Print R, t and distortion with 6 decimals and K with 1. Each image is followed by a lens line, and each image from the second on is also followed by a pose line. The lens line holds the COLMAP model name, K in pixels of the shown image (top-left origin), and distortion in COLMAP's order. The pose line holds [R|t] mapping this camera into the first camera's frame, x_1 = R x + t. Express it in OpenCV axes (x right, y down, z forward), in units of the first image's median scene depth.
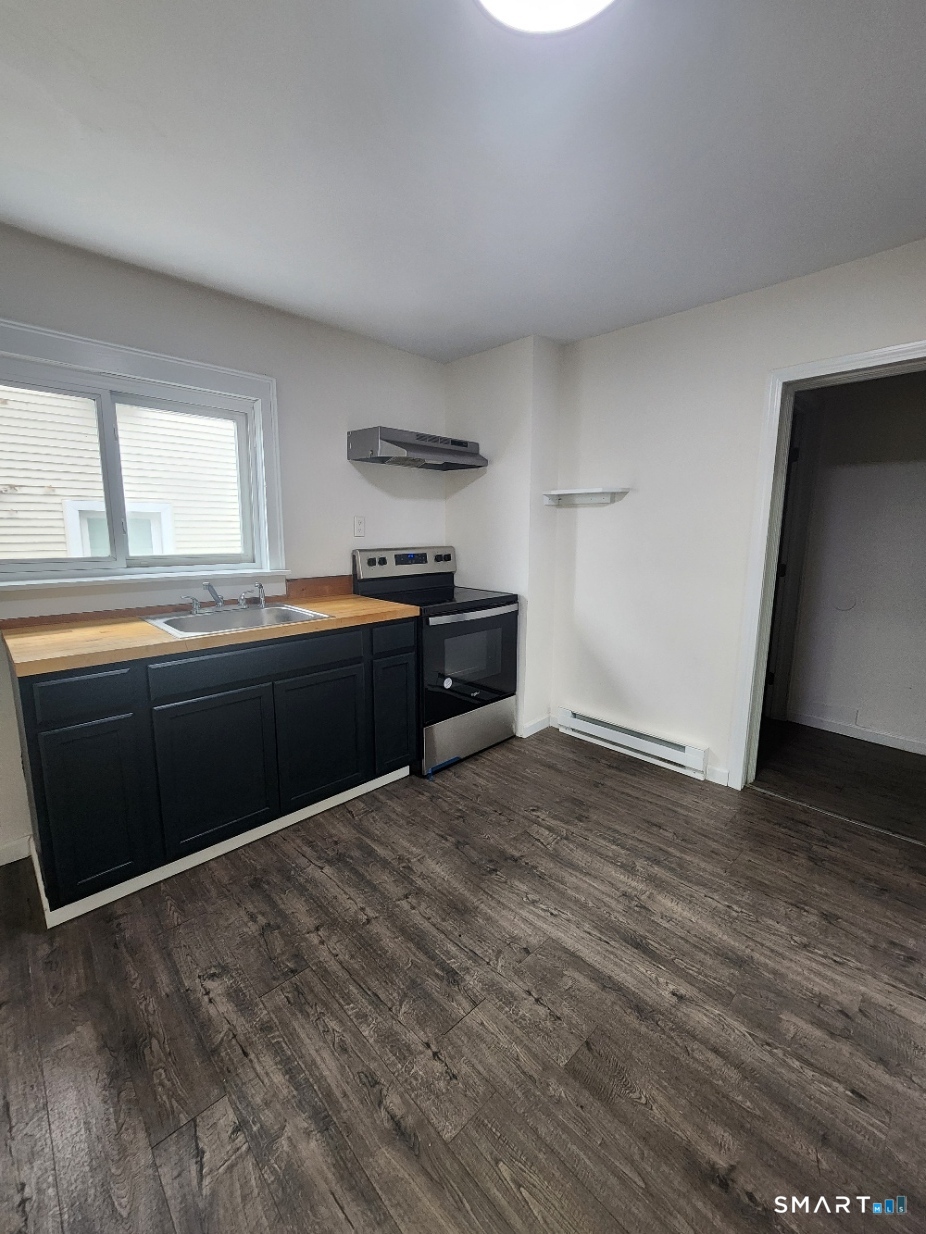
lens RADIAL K [[508.6, 0, 466.8], [0, 508.6, 614.2], [0, 0, 1]] dist [-0.000371, 0.000541]
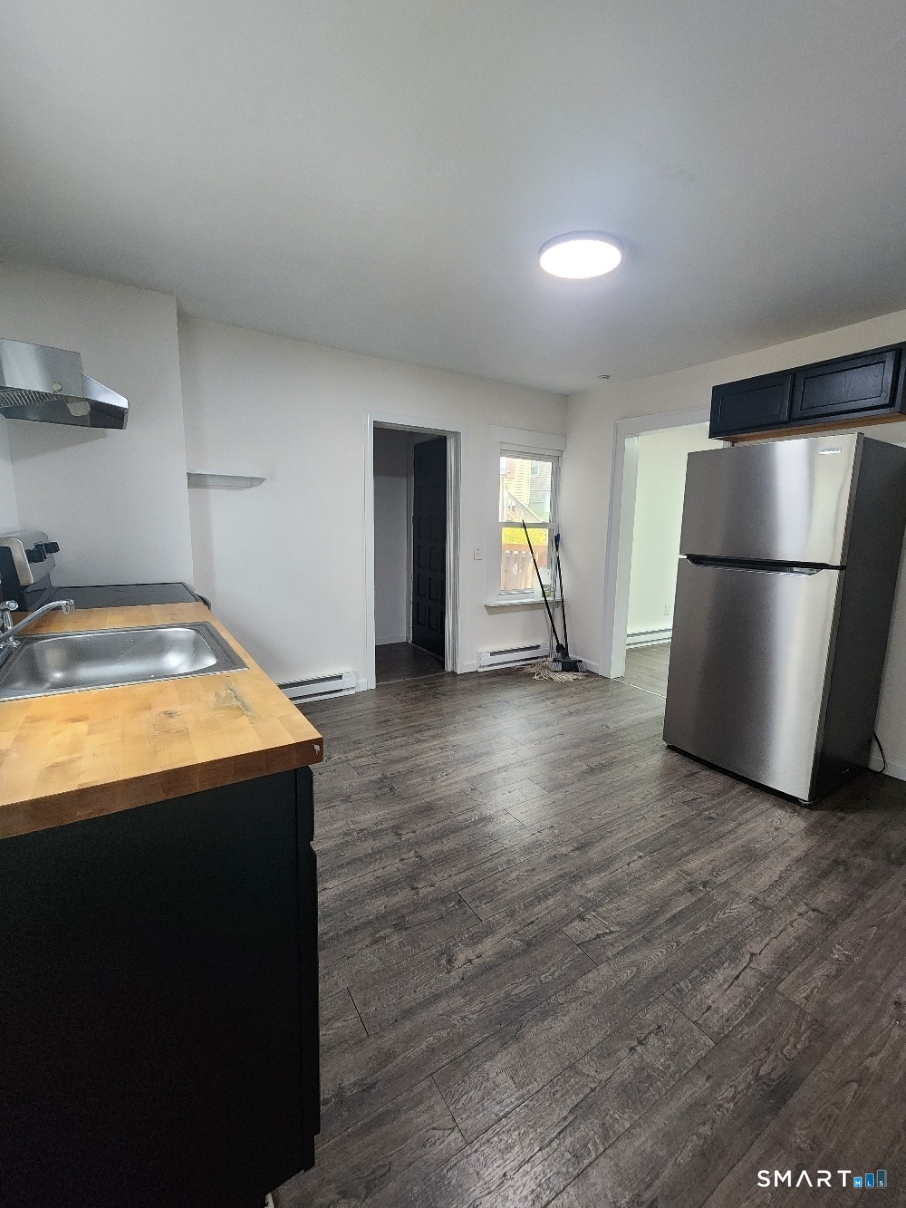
lens RADIAL K [[499.4, 0, 453.0], [0, 499.4, 604.0], [0, 0, 1]] dist [-0.000518, -0.000049]
pose [[0.199518, -0.158189, 0.967041, -0.931601], [0.144900, 0.980797, 0.130544, -0.066457], [-0.969122, 0.114078, 0.218608, 0.493761]]
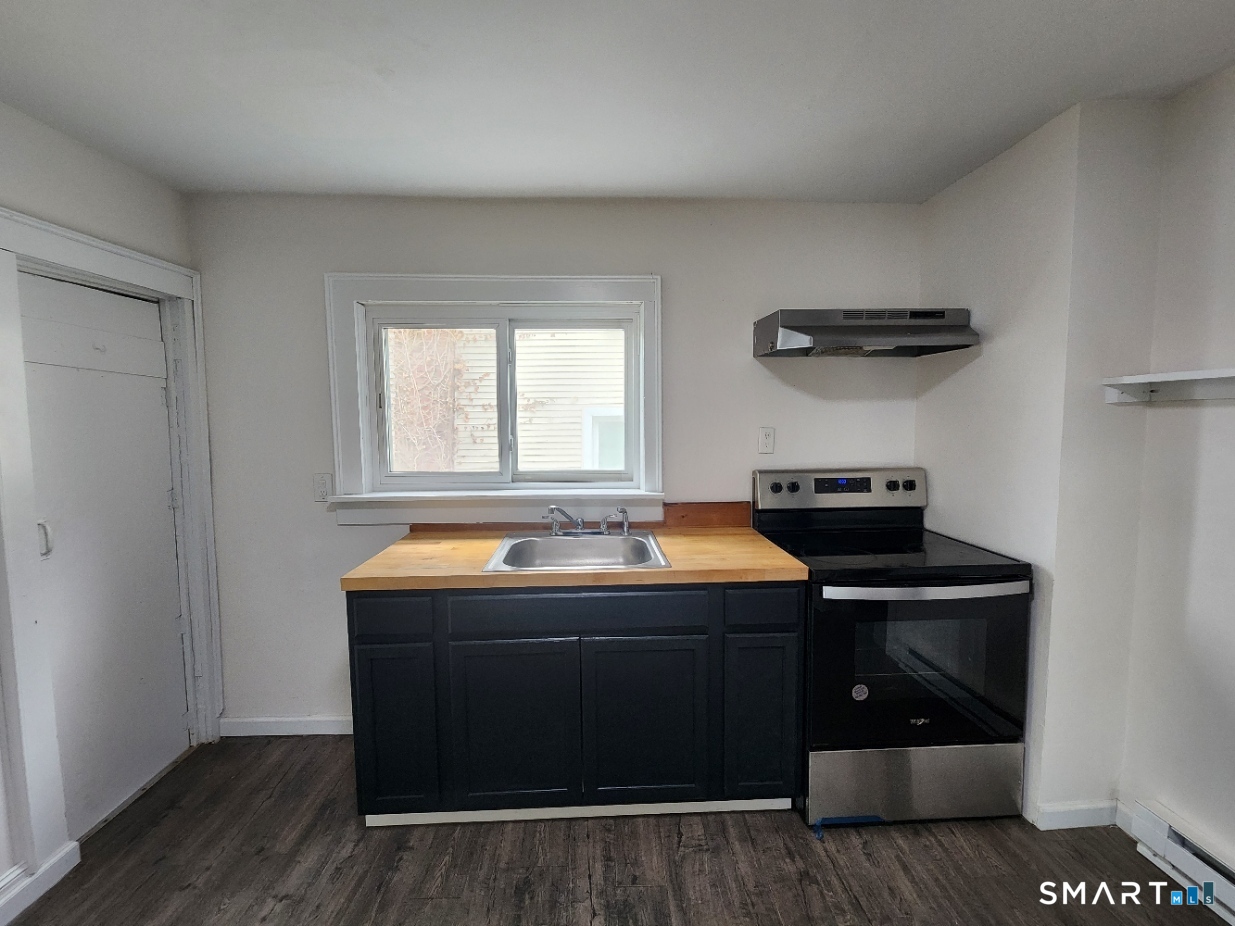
lens RADIAL K [[502.8, 0, 608.8], [0, 502.8, 463.3], [0, 0, 1]] dist [0.000912, -0.000152]
pose [[0.735846, 0.044808, -0.675665, 0.176980], [-0.100096, 0.994044, -0.043089, -0.110408], [0.669711, 0.099338, 0.735948, 0.383647]]
